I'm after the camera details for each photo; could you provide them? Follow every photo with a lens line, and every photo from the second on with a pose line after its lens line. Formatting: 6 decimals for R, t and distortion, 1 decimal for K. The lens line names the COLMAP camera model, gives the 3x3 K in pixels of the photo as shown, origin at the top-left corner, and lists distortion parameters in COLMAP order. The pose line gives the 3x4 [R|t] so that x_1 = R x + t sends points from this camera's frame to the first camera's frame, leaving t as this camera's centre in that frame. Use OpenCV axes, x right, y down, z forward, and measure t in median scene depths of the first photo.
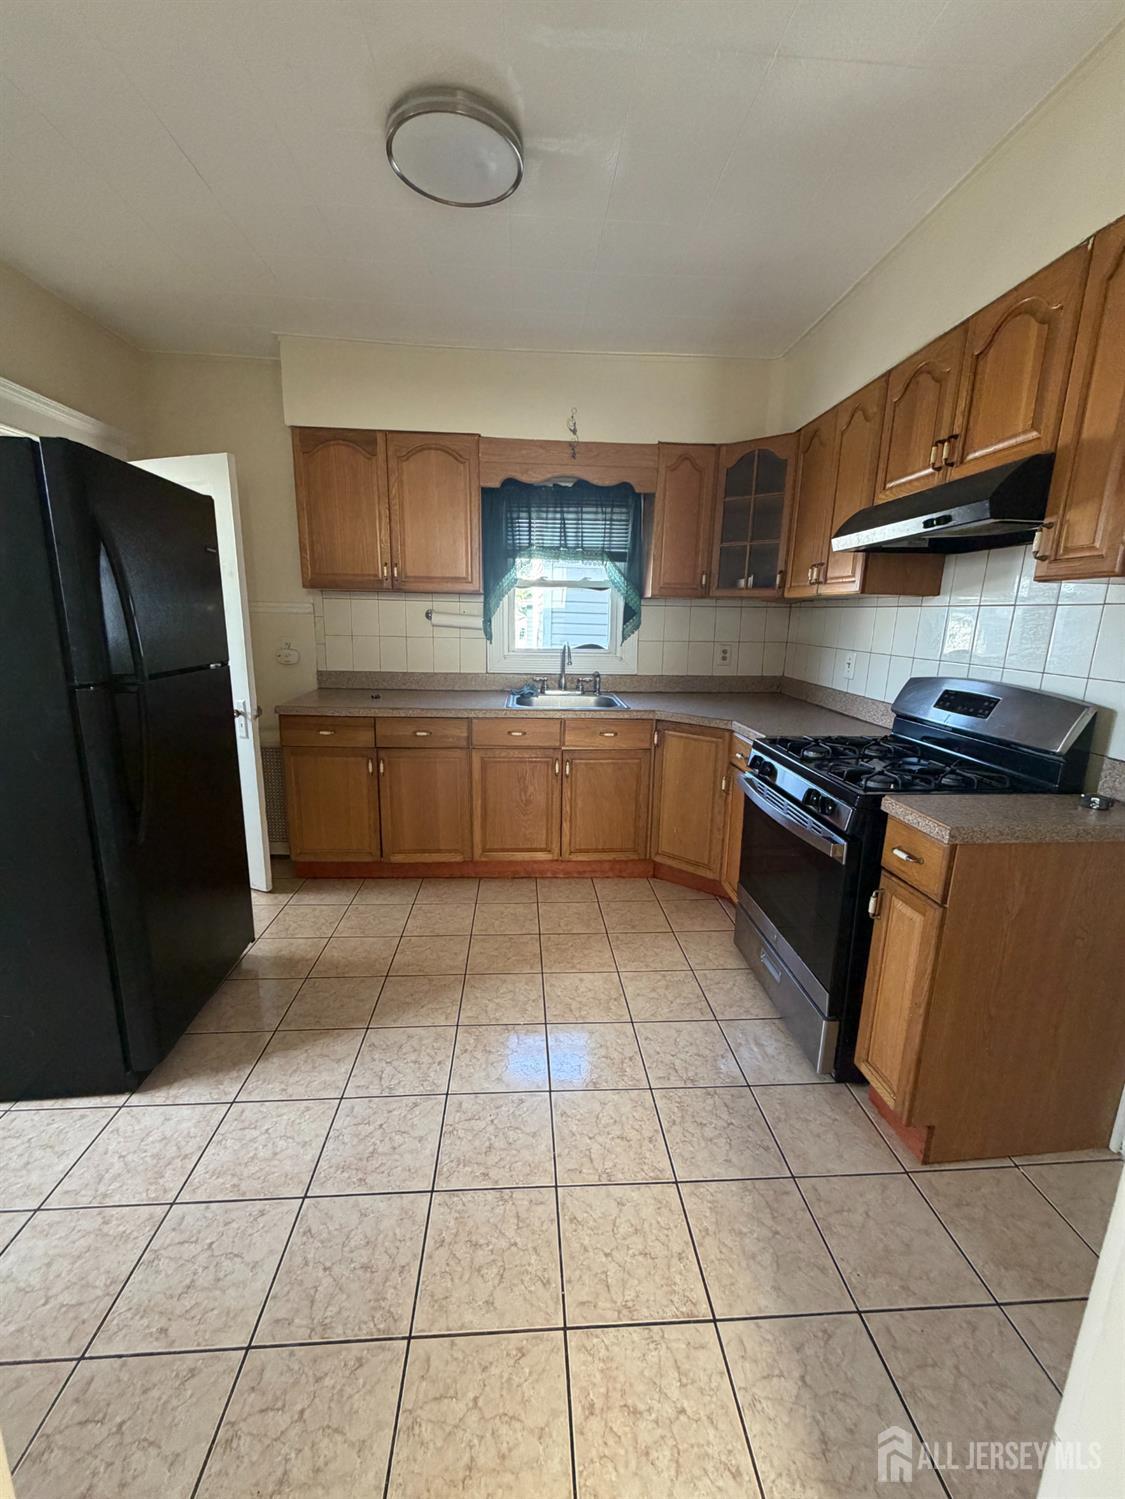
lens RADIAL K [[599.4, 0, 561.7], [0, 599.4, 746.5], [0, 0, 1]] dist [-0.001205, 0.000413]
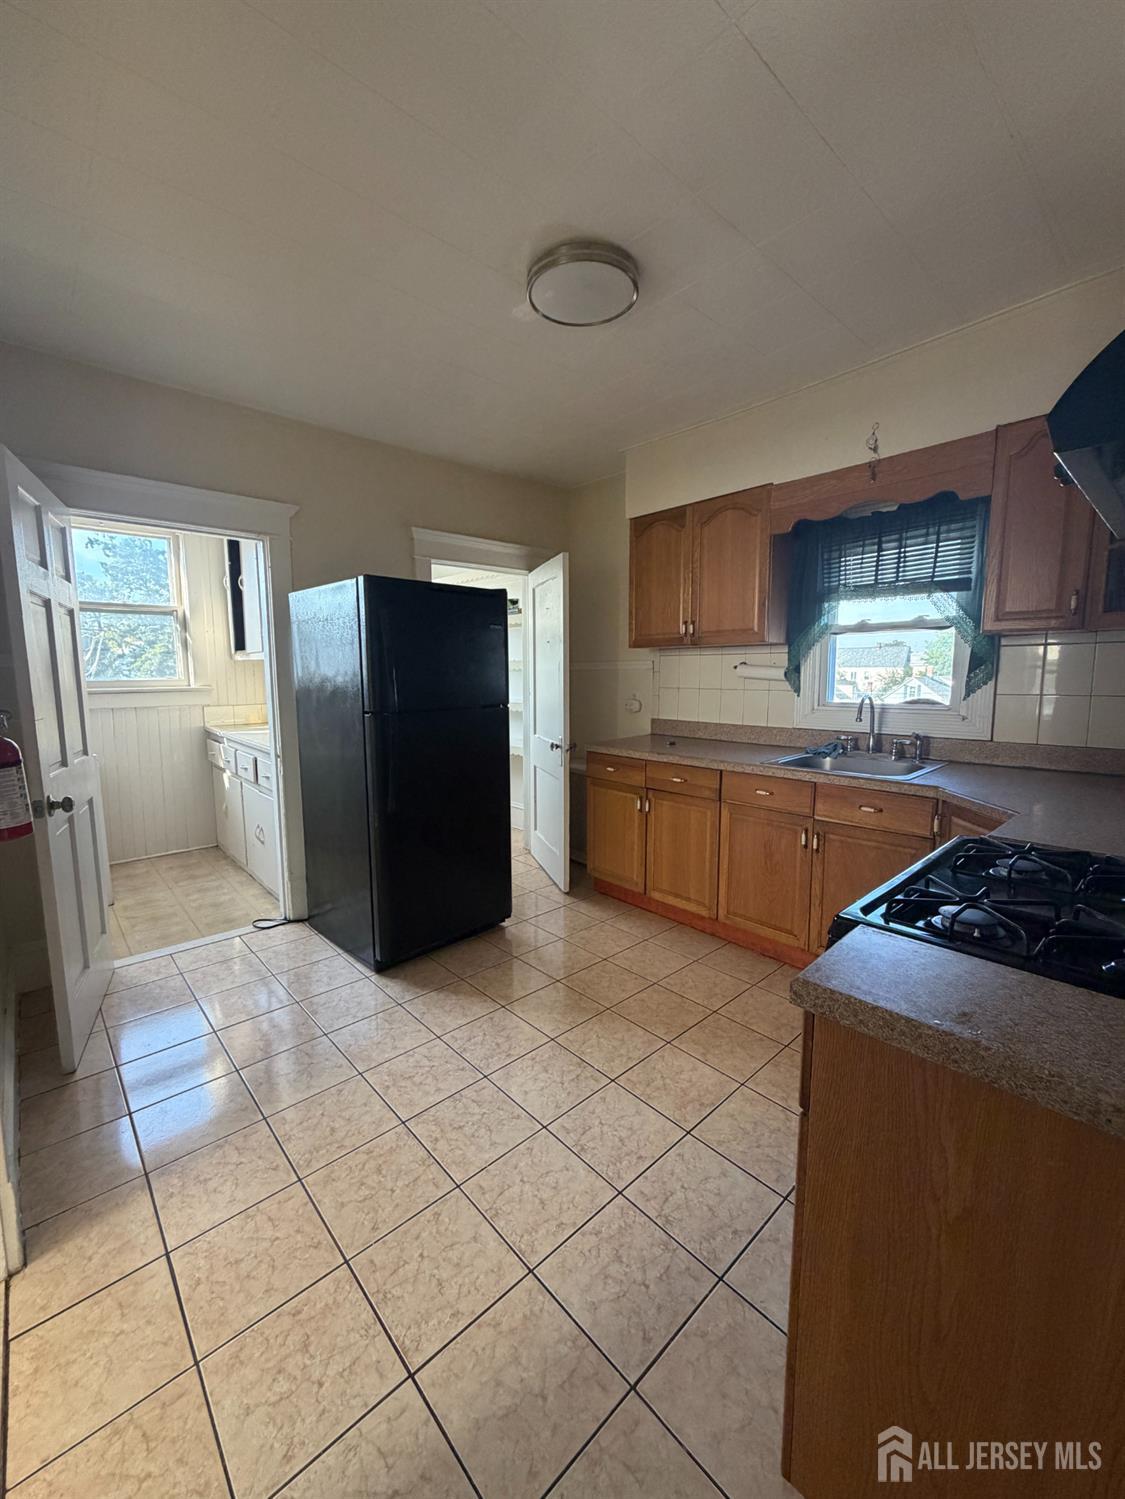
lens RADIAL K [[599.4, 0, 561.7], [0, 599.4, 746.5], [0, 0, 1]] dist [-0.001205, 0.000413]
pose [[0.619930, 0.072857, -0.781267, 0.441000], [-0.147020, 0.988831, -0.024446, -0.023333], [0.770761, 0.130017, 0.623718, 0.183487]]
